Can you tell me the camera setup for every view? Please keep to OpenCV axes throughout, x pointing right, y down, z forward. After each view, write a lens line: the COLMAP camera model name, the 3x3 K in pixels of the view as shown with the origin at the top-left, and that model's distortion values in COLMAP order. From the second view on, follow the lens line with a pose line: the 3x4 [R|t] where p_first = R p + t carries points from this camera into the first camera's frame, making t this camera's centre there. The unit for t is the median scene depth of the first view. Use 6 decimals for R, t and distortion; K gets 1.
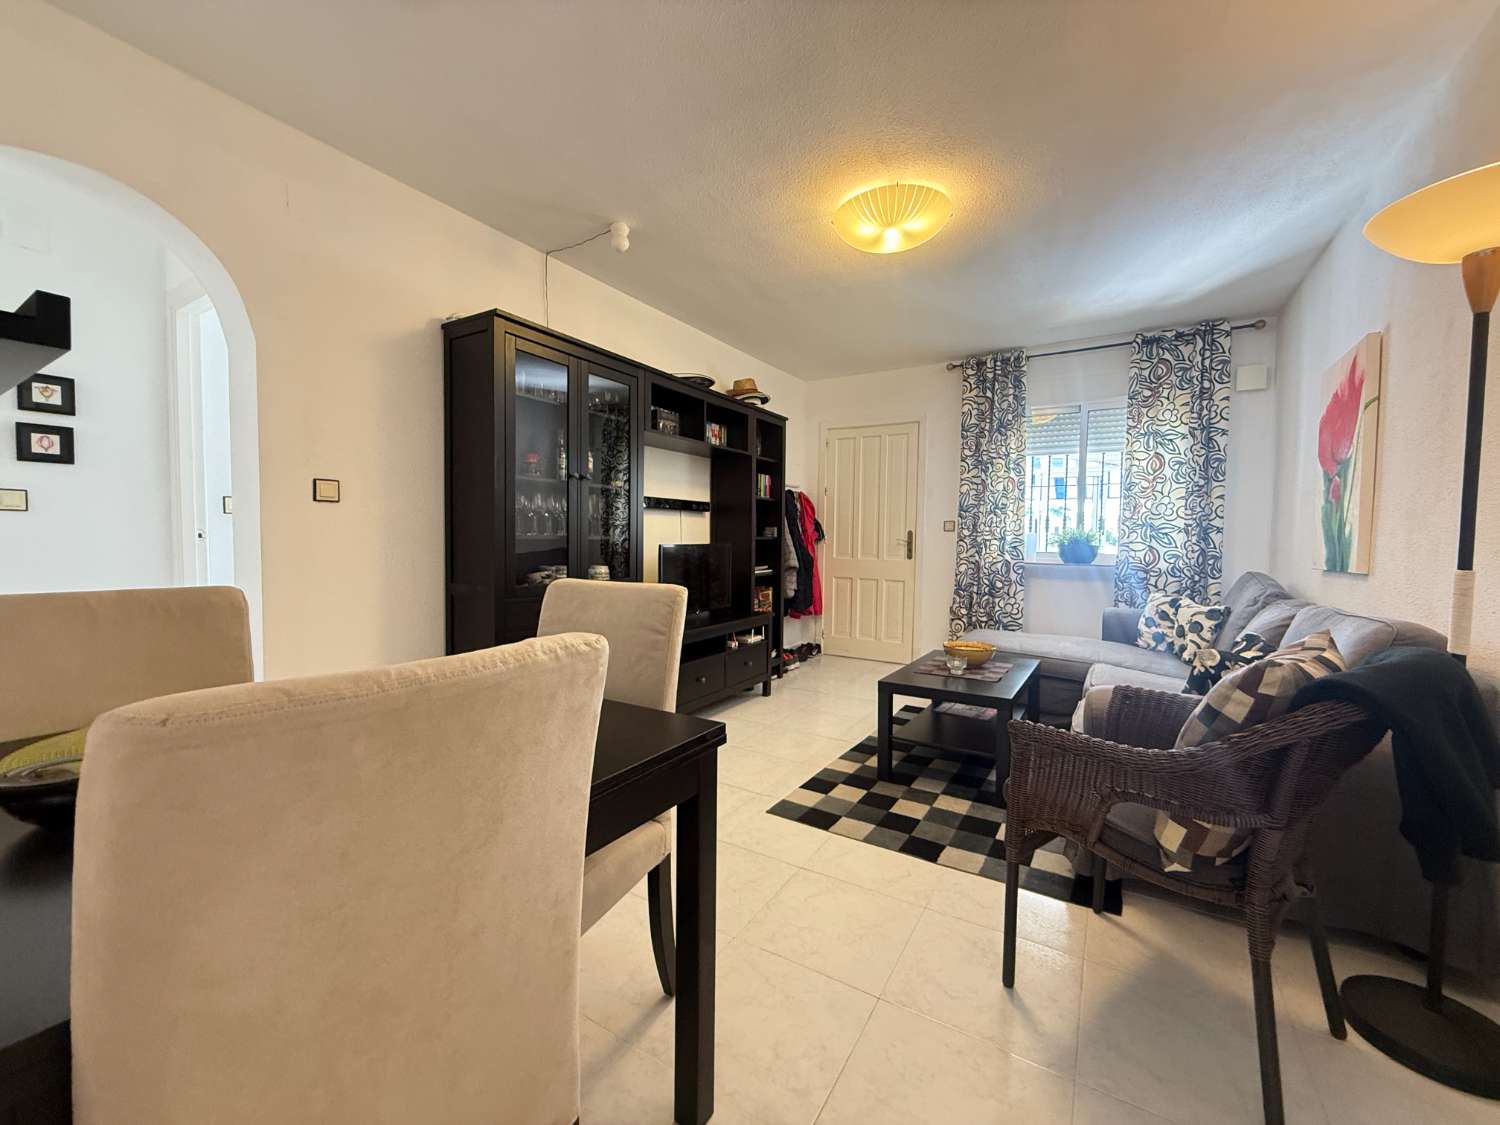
lens RADIAL K [[598.1, 0, 746.3], [0, 598.1, 562.9], [0, 0, 1]] dist [0.001445, -0.000808]
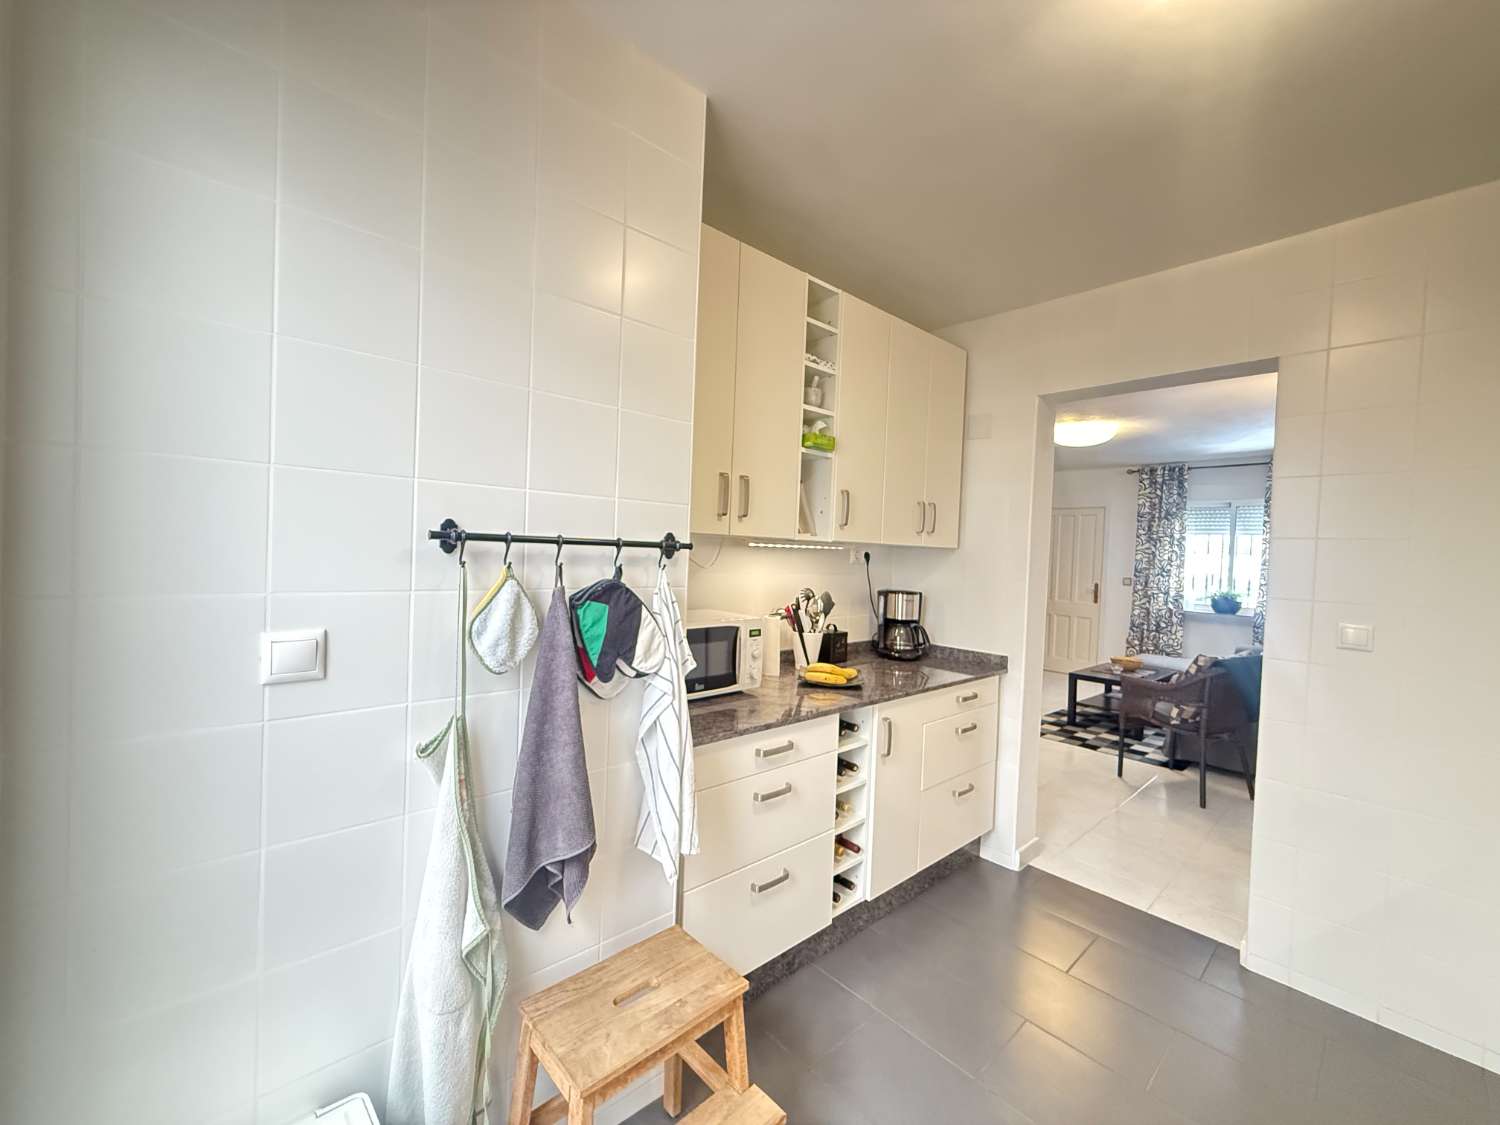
lens RADIAL K [[598.1, 0, 746.3], [0, 598.1, 562.9], [0, 0, 1]] dist [0.001445, -0.000808]
pose [[0.959576, 0.028230, -0.280032, -0.144678], [-0.037302, 0.998936, -0.027120, -0.036759], [0.278968, 0.036469, 0.959608, -0.676999]]
